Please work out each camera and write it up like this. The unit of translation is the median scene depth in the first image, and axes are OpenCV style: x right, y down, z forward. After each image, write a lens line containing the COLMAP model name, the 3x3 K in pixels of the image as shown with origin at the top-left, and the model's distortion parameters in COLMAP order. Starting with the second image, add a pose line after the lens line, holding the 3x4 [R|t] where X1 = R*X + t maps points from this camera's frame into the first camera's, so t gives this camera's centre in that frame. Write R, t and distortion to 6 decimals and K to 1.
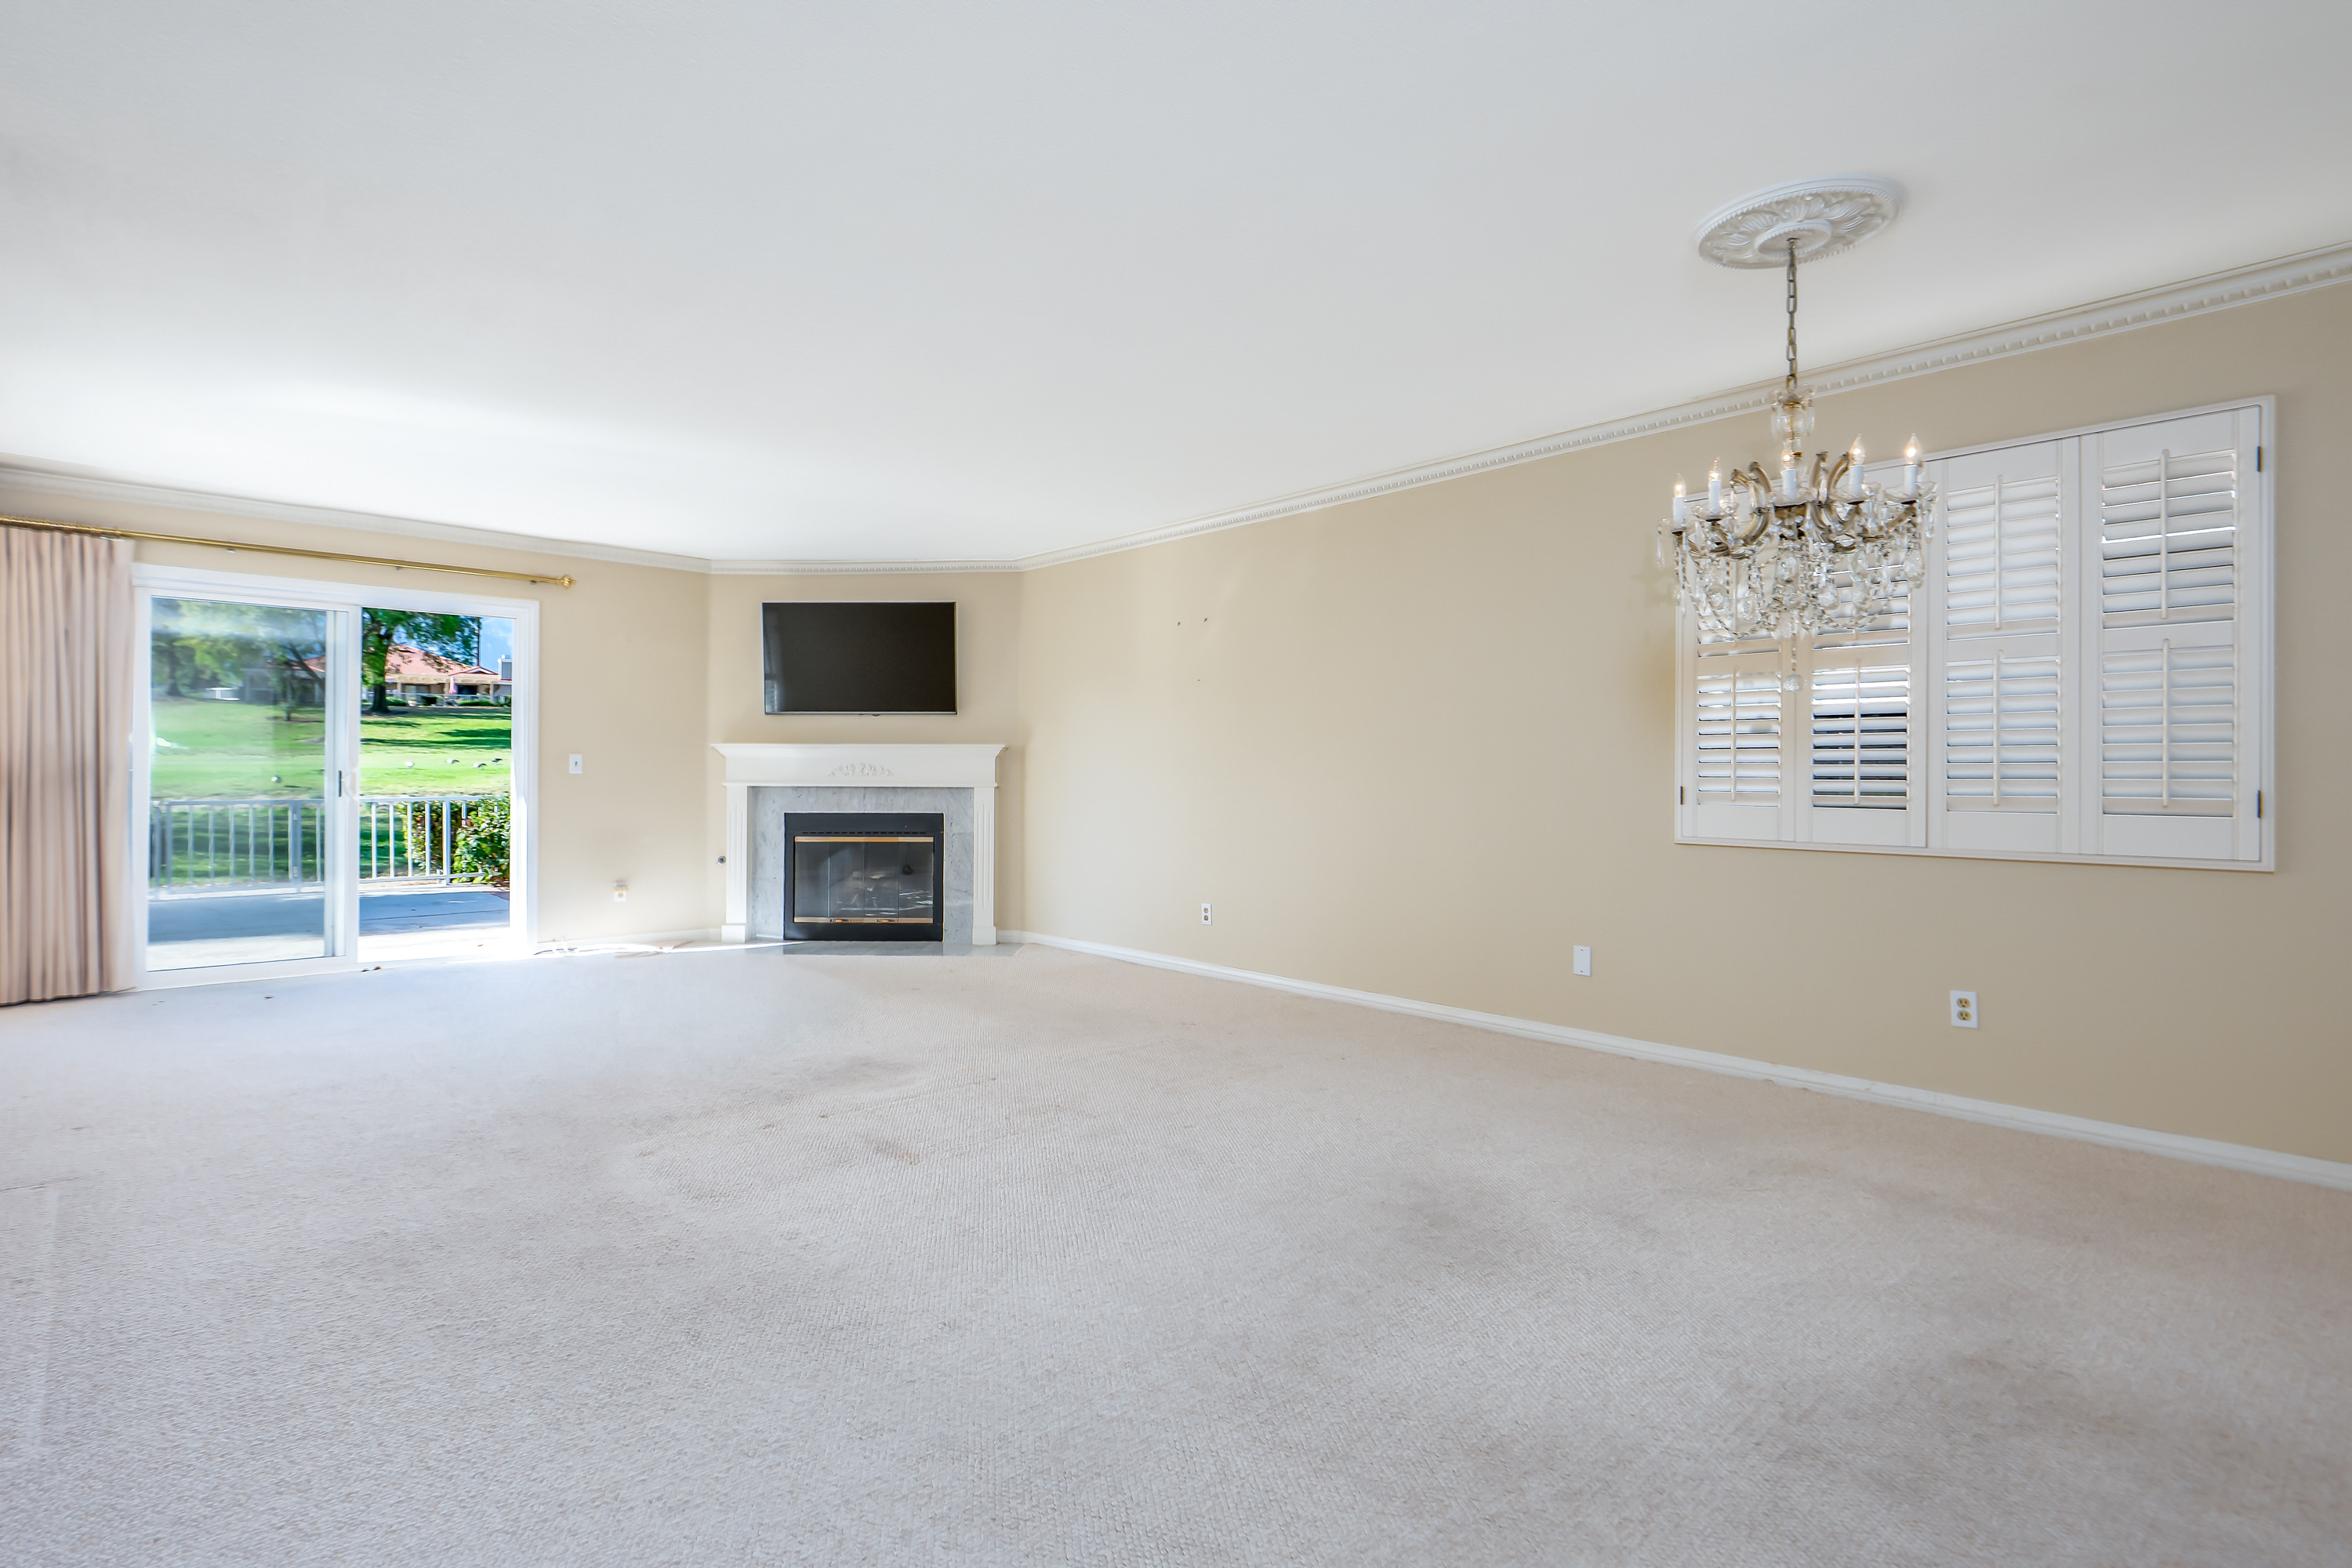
lens RADIAL K [[1146.7, 0, 1184.0], [0, 1146.7, 782.9], [0, 0, 1]] dist [-0.002001, -0.002018]
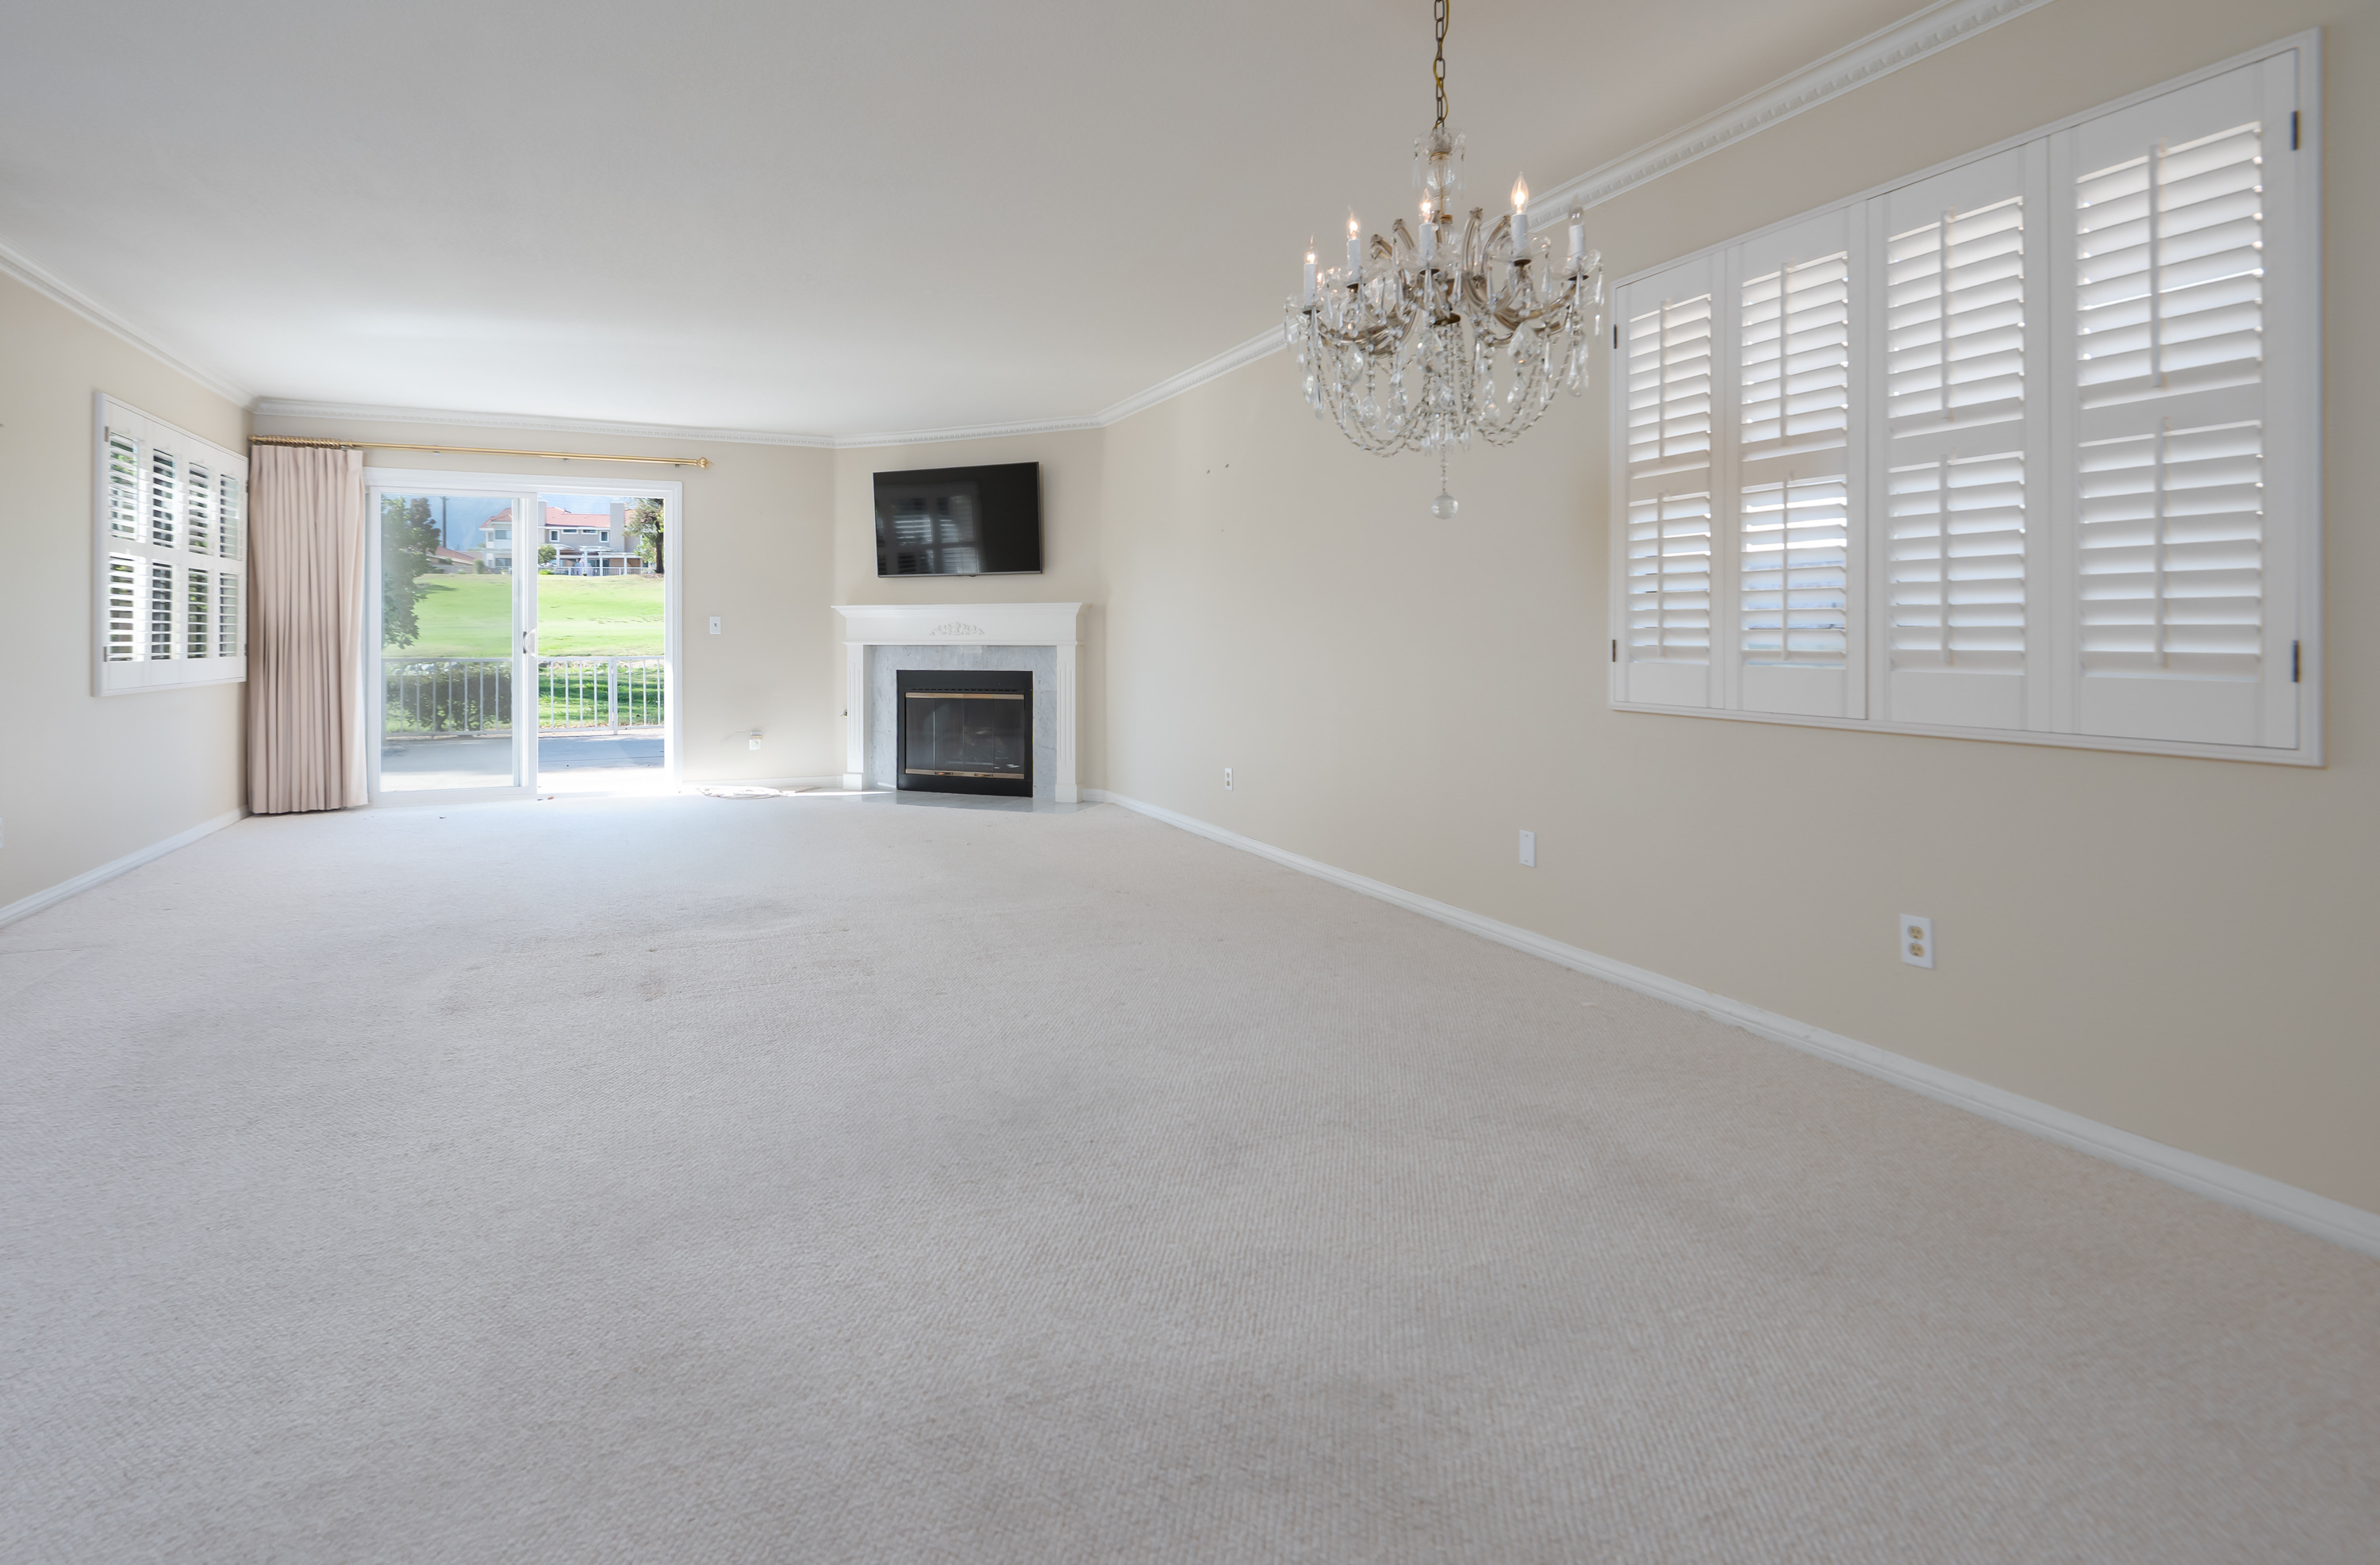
lens RADIAL K [[1160.5, 0, 1130.0], [0, 1160.5, 653.7], [0, 0, 1]] dist [0.000523, -0.001300]
pose [[0.939890, 0.000110, -0.341477, 0.225655], [0.002795, 0.999964, 0.008018, 0.002894], [0.341465, -0.008490, 0.939856, 0.063198]]
